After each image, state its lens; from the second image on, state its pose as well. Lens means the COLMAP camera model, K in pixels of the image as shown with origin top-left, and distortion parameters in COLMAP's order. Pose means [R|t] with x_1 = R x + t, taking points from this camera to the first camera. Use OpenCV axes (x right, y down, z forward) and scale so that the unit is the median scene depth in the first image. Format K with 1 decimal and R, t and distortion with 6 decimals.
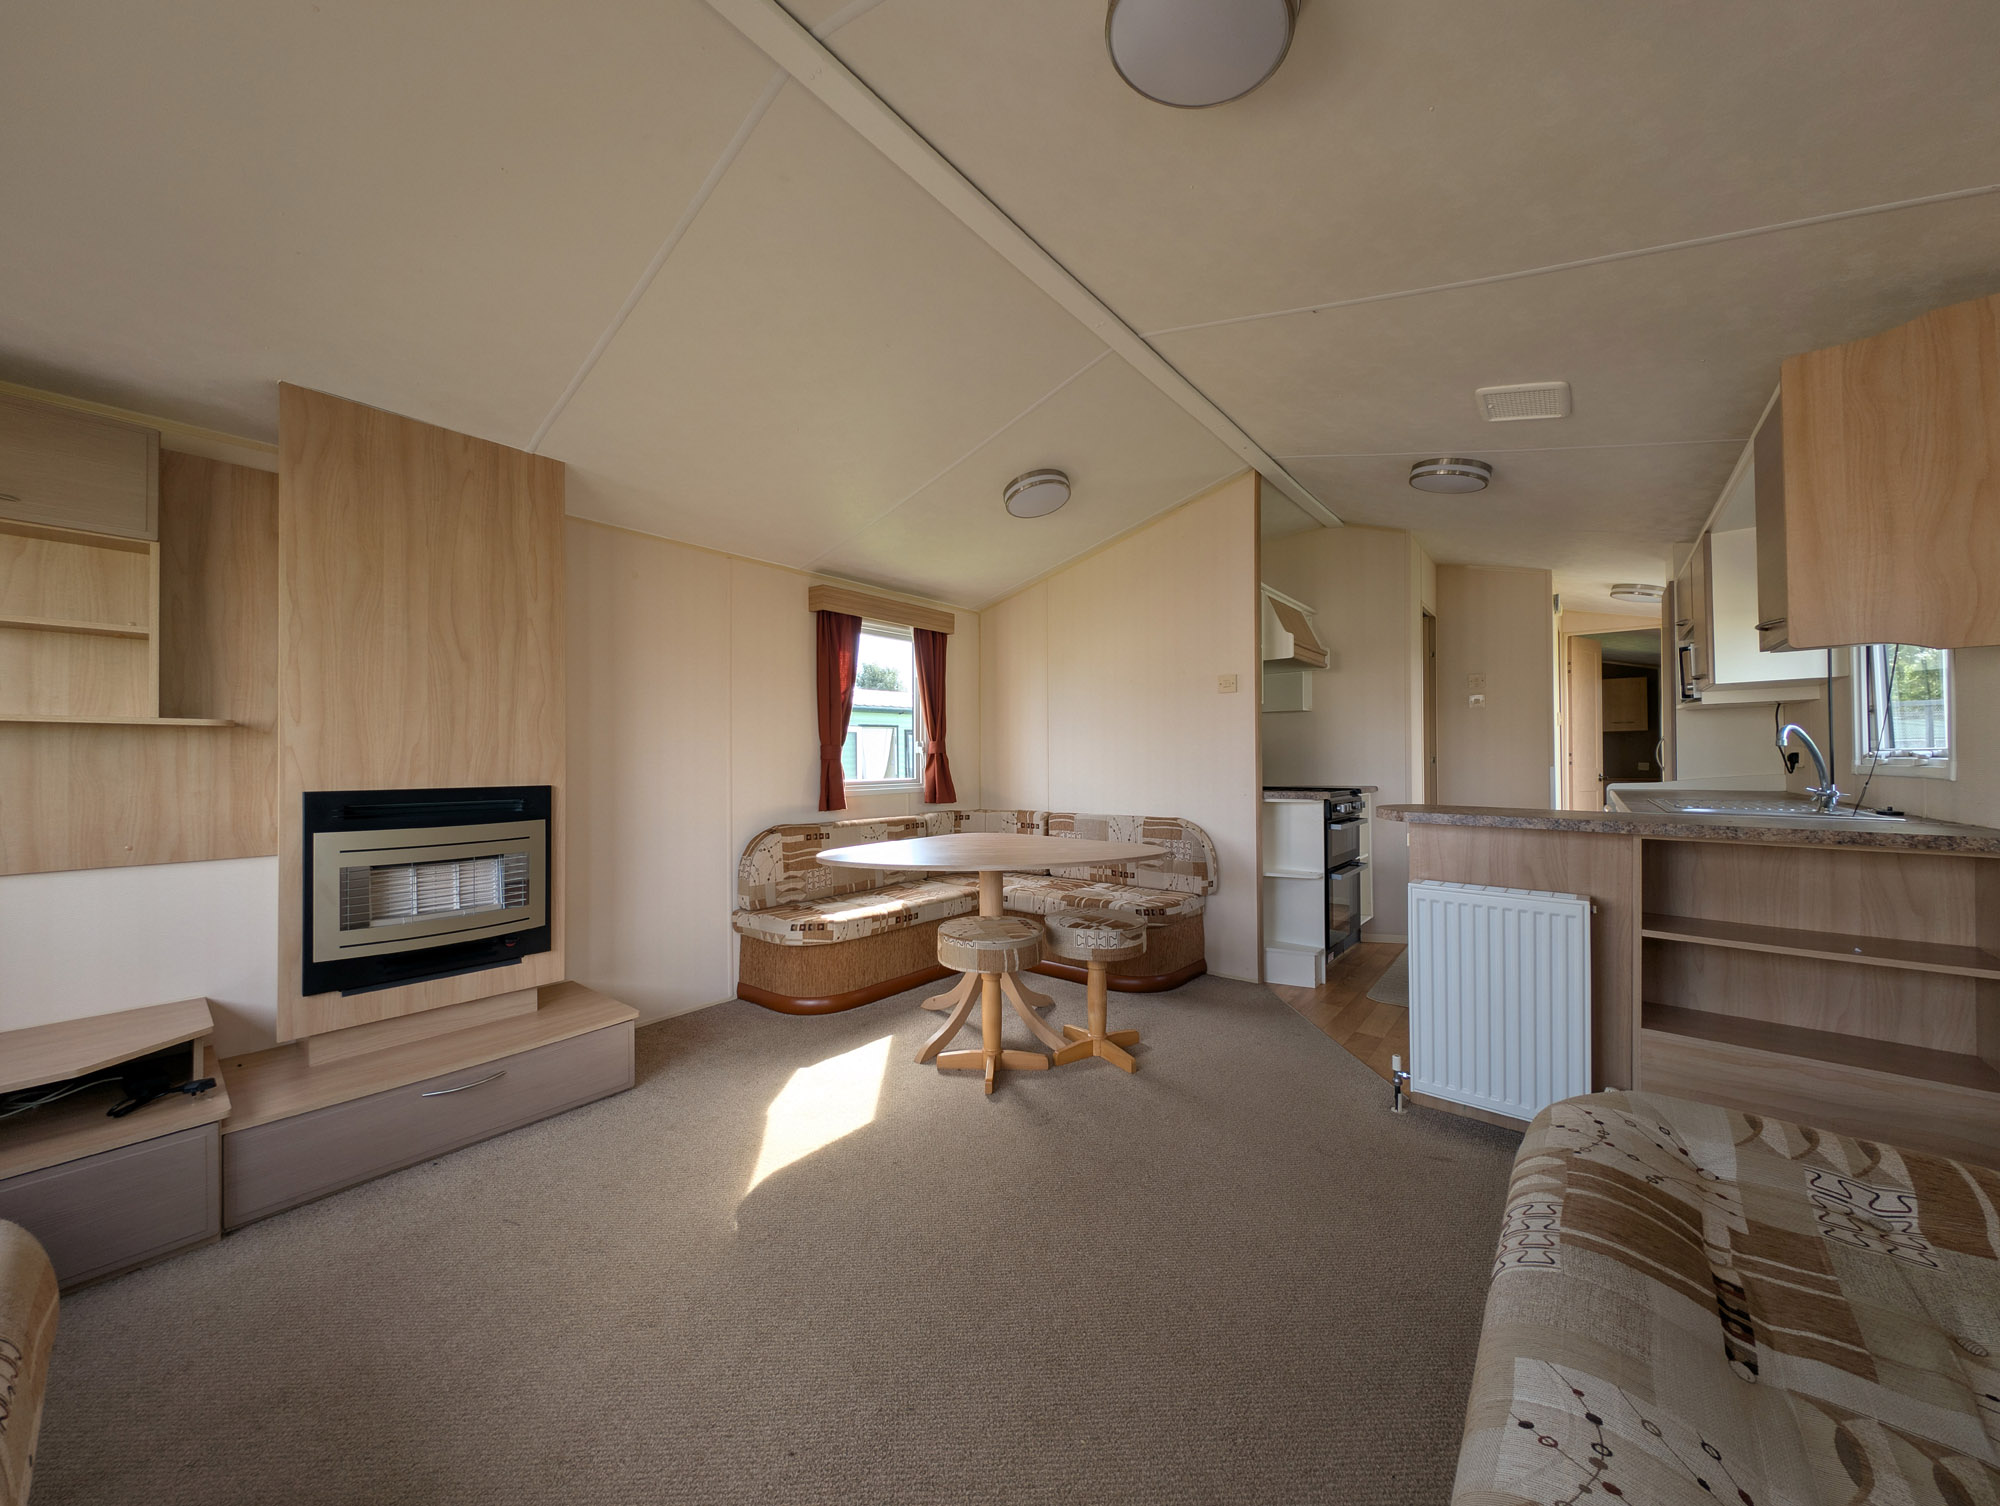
lens RADIAL K [[707.7, 0, 1008.7], [0, 707.7, 755.7], [0, 0, 1]] dist [-0.000414, -0.000361]
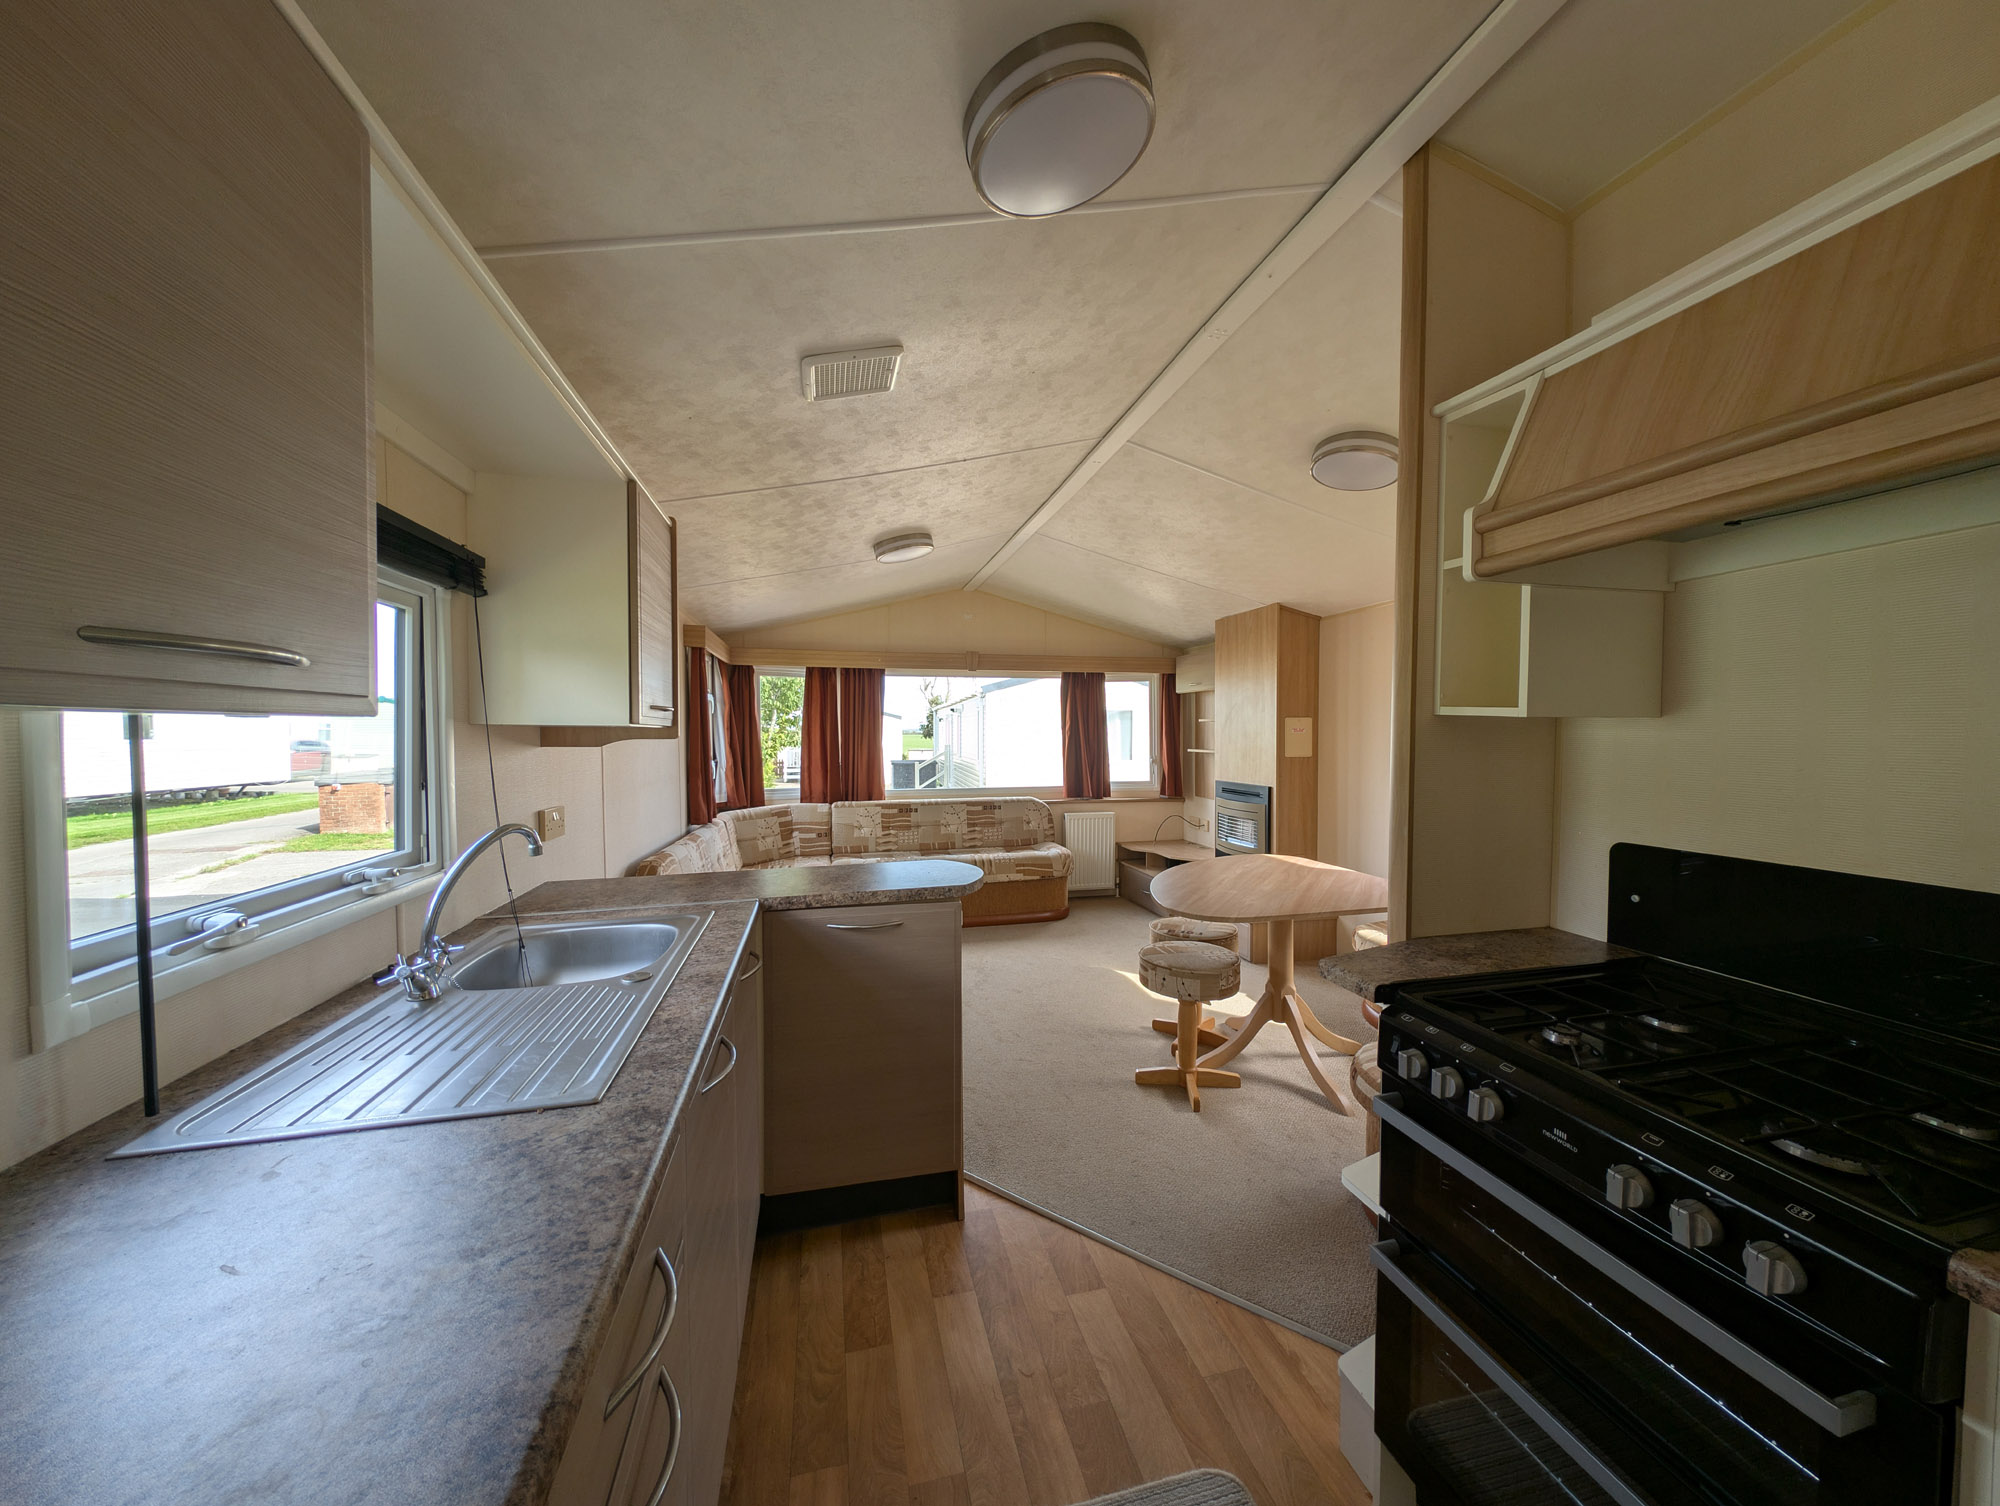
lens RADIAL K [[707.7, 0, 1008.7], [0, 707.7, 755.7], [0, 0, 1]] dist [-0.000414, -0.000361]
pose [[-0.595616, 0.031722, -0.802643, 0.817211], [0.010232, 0.999438, 0.031907, -0.069384], [0.803204, 0.010792, -0.595606, 1.051711]]
